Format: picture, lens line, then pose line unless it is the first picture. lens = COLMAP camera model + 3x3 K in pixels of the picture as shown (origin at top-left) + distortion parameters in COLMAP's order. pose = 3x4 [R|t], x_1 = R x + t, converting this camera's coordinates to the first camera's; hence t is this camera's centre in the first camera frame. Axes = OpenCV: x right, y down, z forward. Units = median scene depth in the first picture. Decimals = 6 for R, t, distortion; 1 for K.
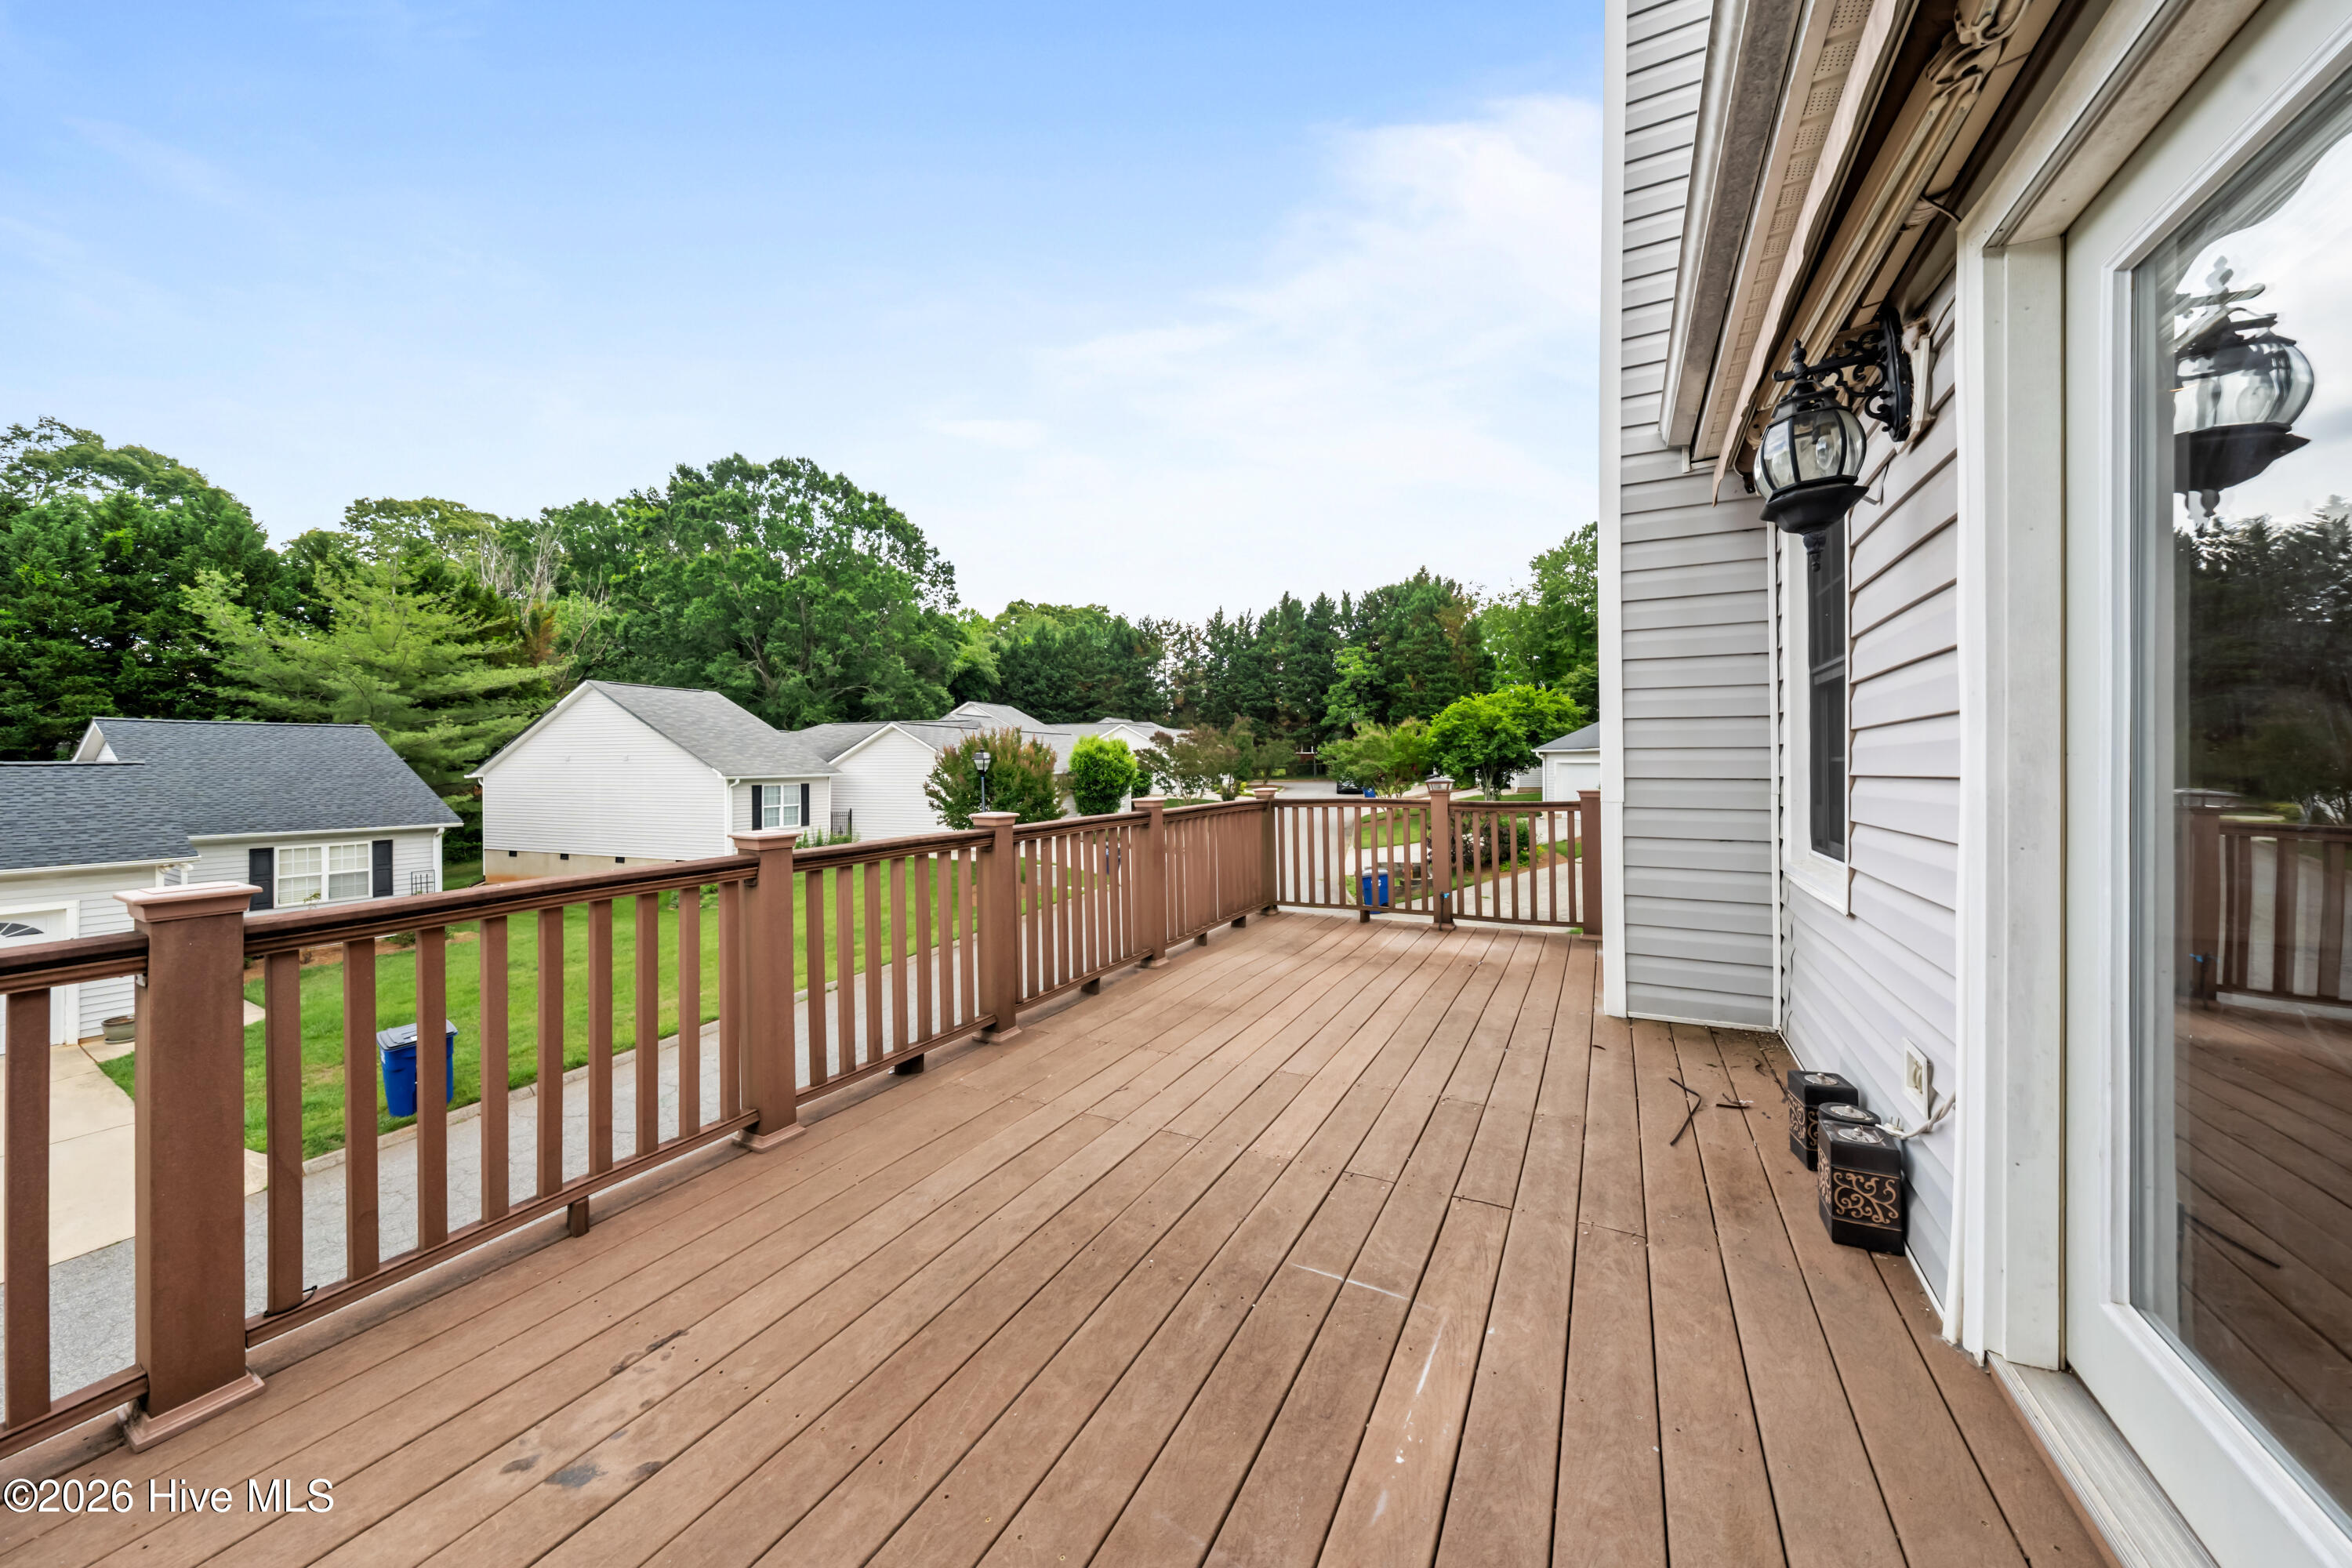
lens RADIAL K [[810.2, 0, 1172.3], [0, 810.2, 768.5], [0, 0, 1]] dist [-0.001105, 0.000291]
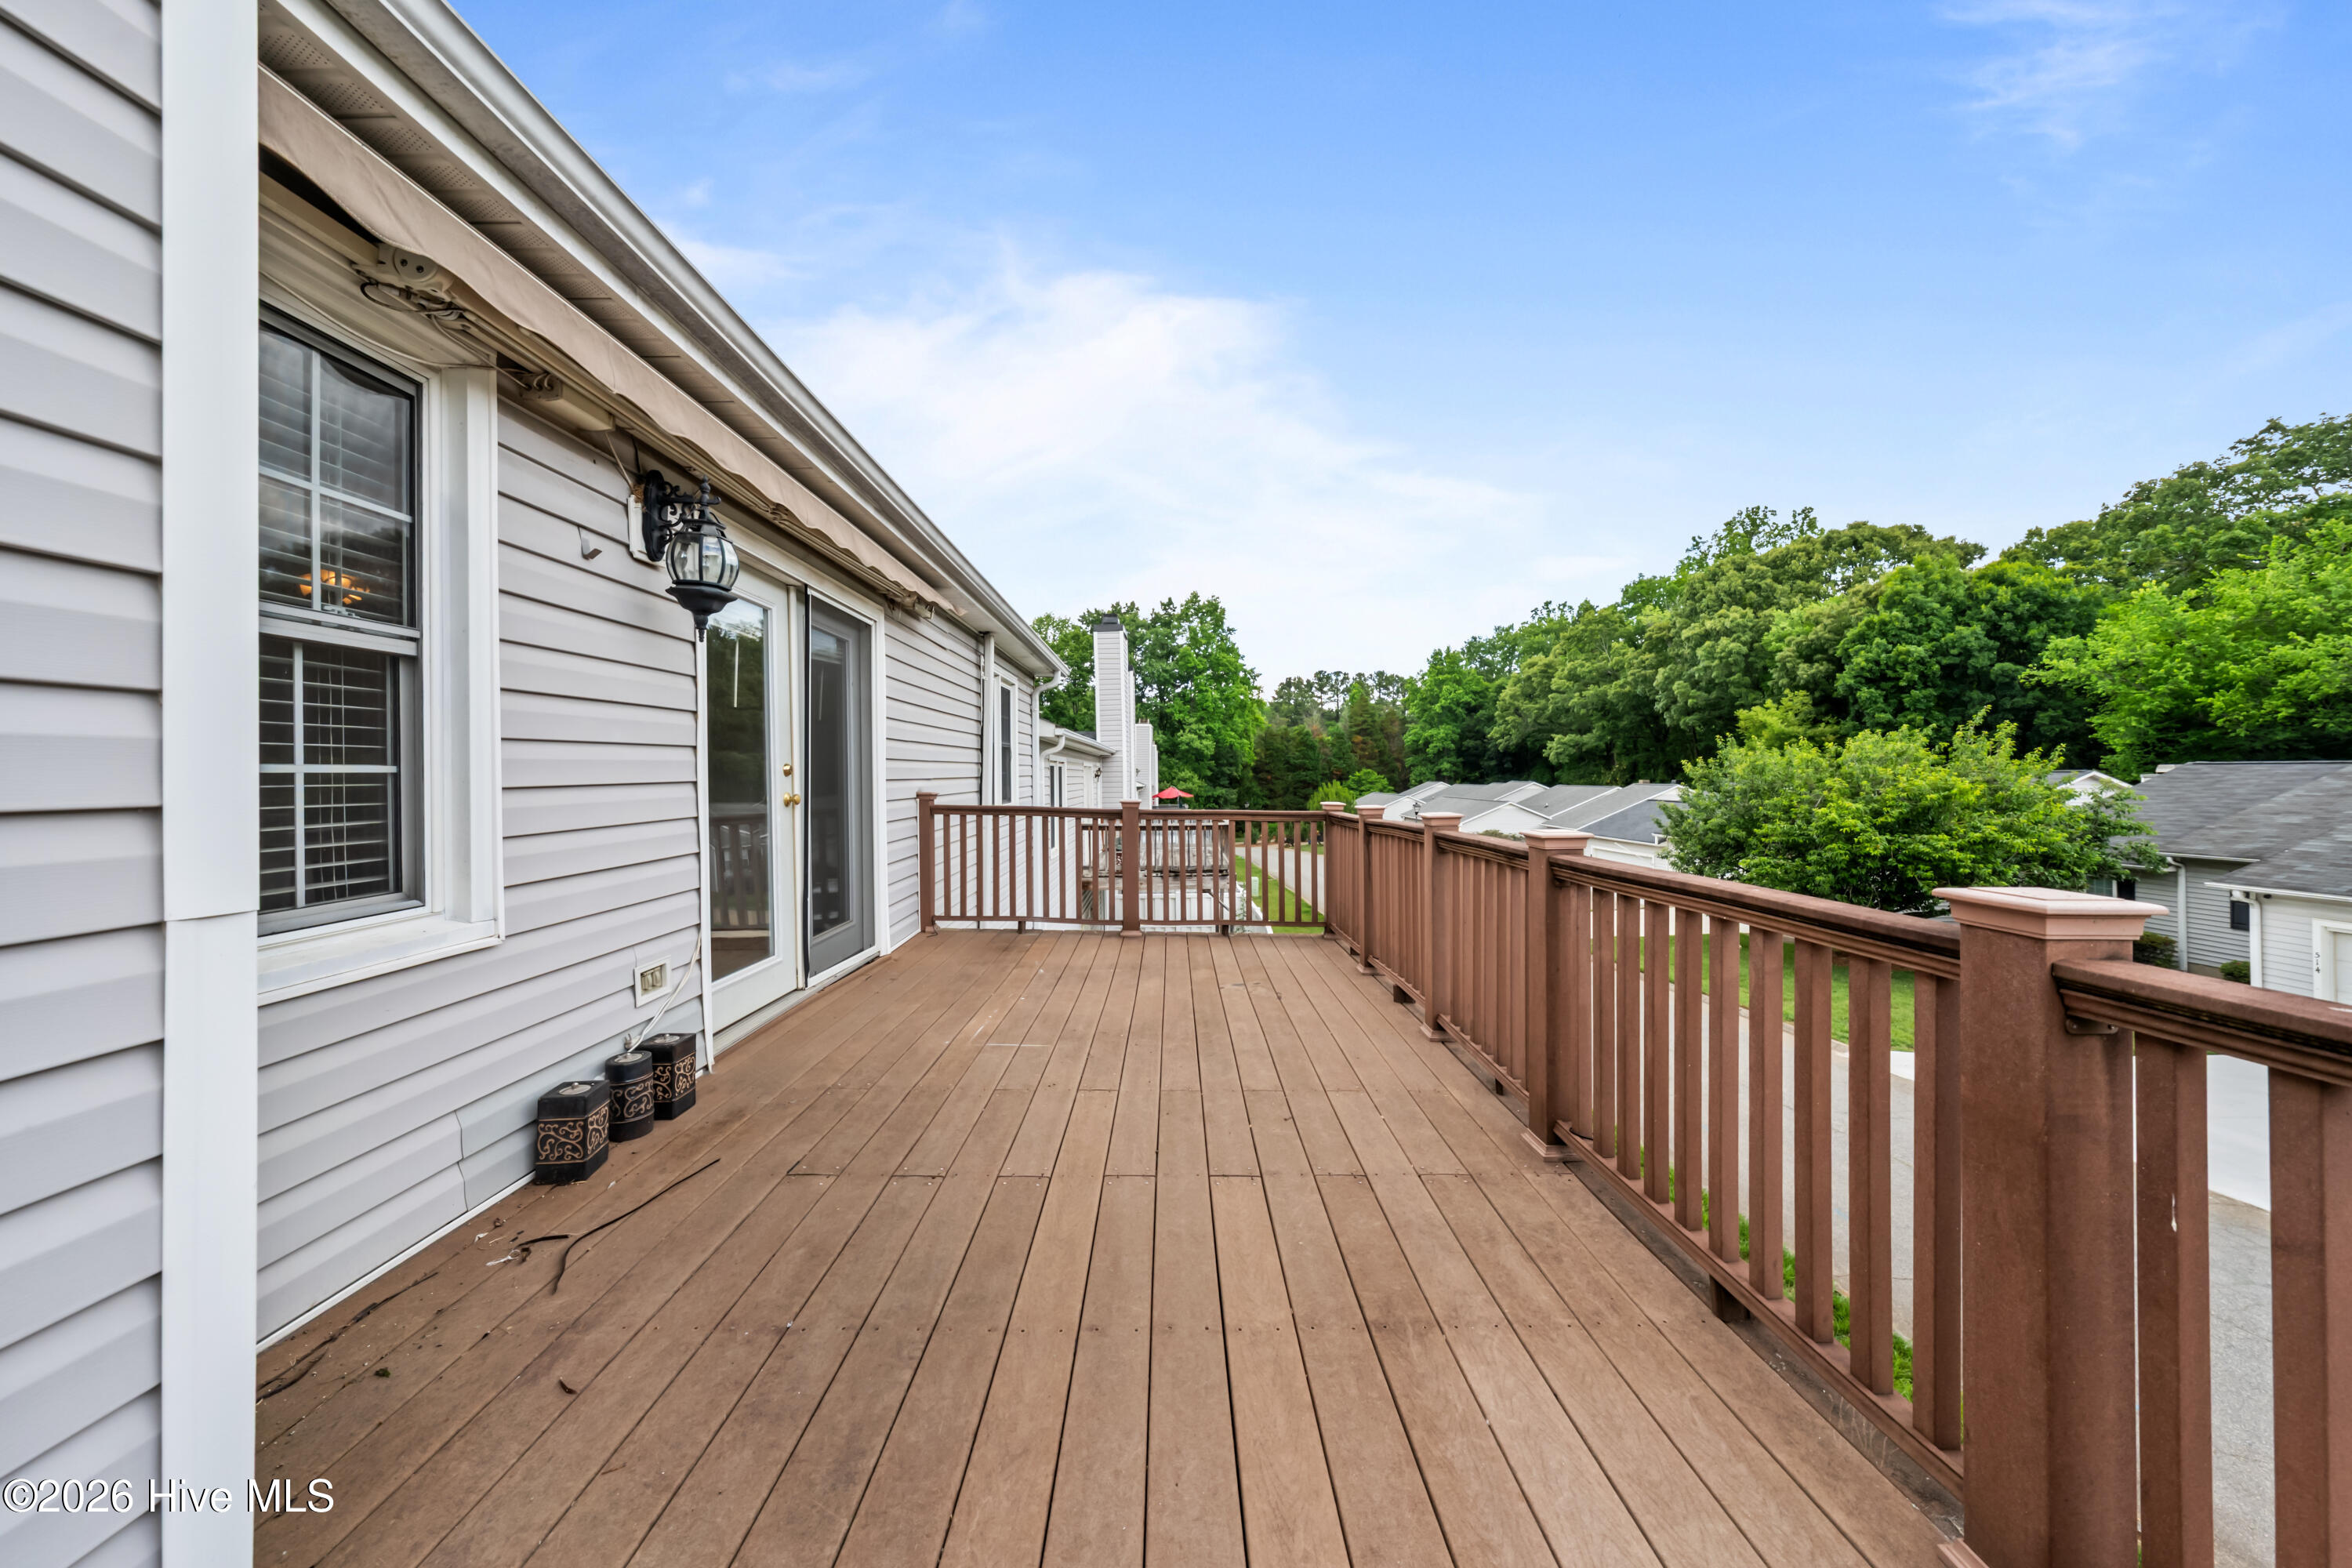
lens RADIAL K [[810.2, 0, 1172.3], [0, 810.2, 768.5], [0, 0, 1]] dist [-0.001105, 0.000291]
pose [[-0.877148, 0.009198, -0.480132, 0.623969], [0.007044, 0.999955, 0.006287, -0.013397], [0.480168, 0.002133, -0.877174, 2.201641]]
